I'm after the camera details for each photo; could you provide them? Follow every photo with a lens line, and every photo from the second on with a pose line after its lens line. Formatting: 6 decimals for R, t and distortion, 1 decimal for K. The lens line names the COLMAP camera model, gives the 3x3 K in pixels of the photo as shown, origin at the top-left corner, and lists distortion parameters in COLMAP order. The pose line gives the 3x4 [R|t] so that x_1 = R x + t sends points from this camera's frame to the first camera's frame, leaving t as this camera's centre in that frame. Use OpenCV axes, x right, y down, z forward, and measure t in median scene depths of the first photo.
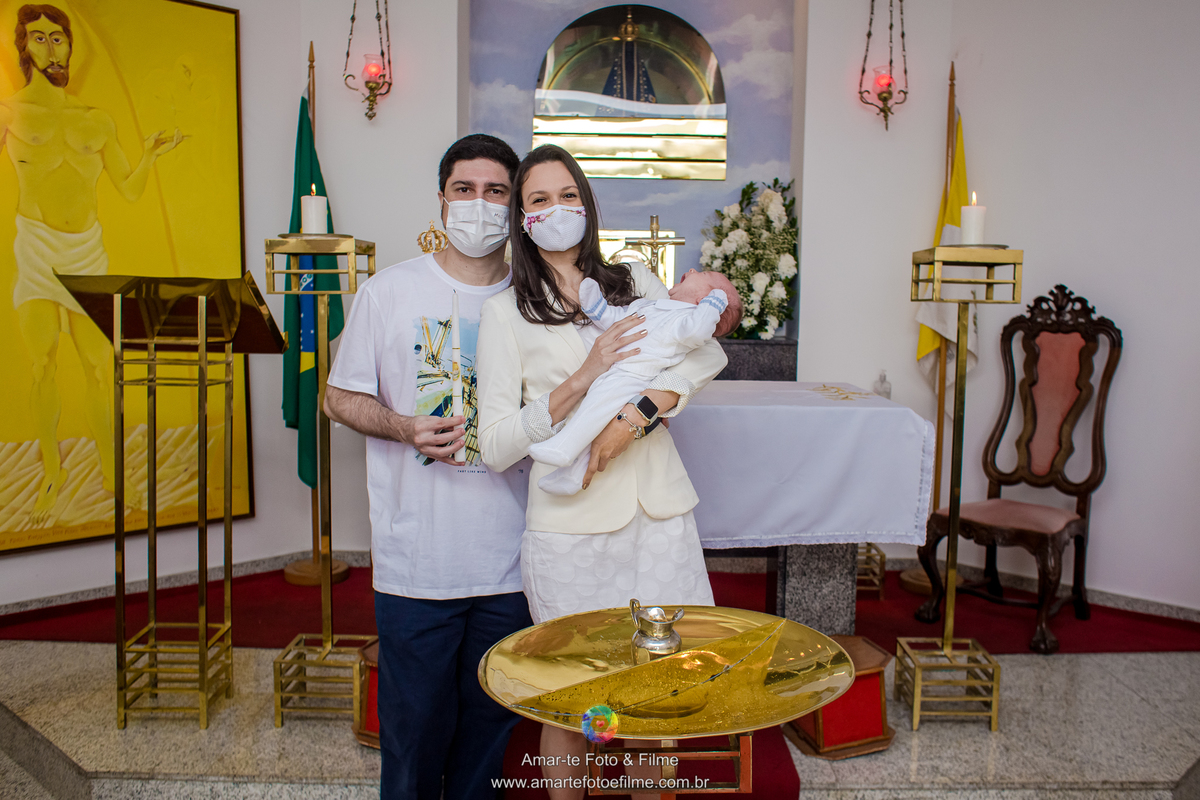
lens RADIAL K [[1125.3, 0, 624.1], [0, 1125.3, 370.8], [0, 0, 1]] dist [0.048314, 0.135787]
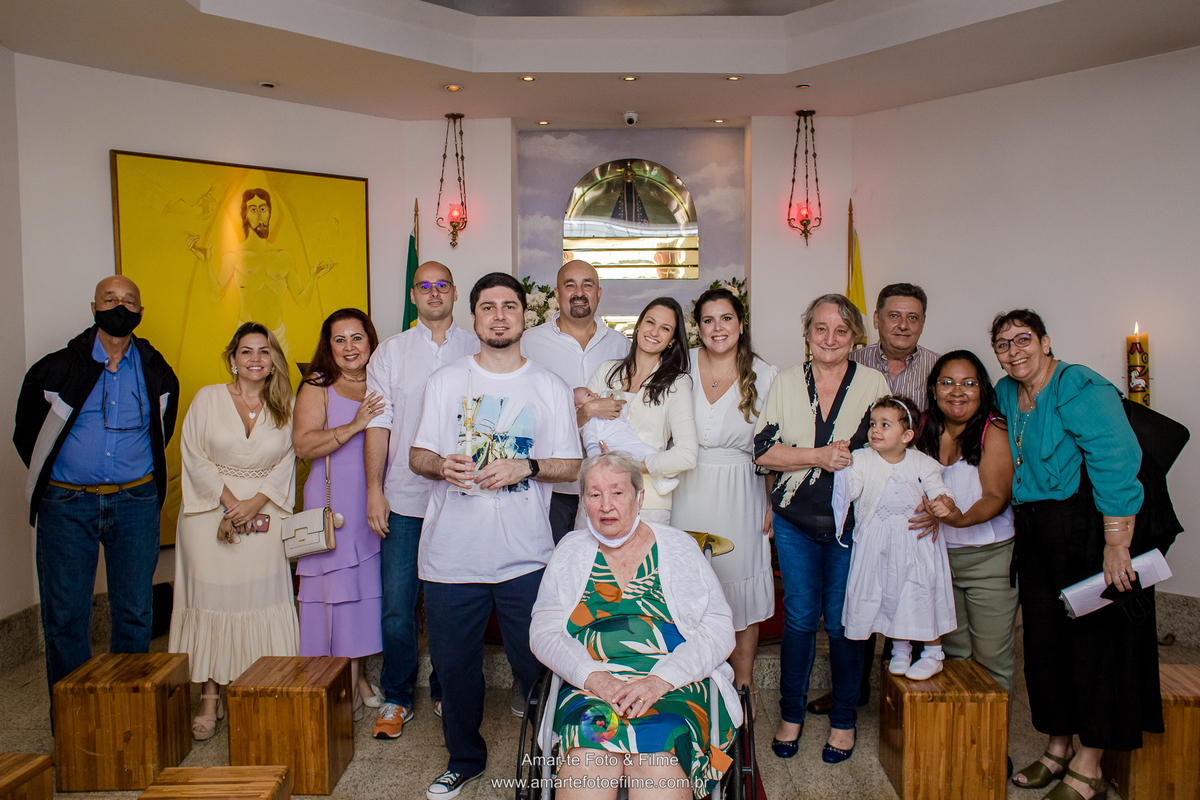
lens RADIAL K [[1125.3, 0, 618.6], [0, 1125.3, 362.7], [0, 0, 1]] dist [0.048314, 0.135787]
pose [[0.999713, -0.019726, -0.013603, 0.007257], [0.018883, 0.998046, -0.059558, 0.018800], [0.014751, 0.059284, 0.998132, -0.436055]]
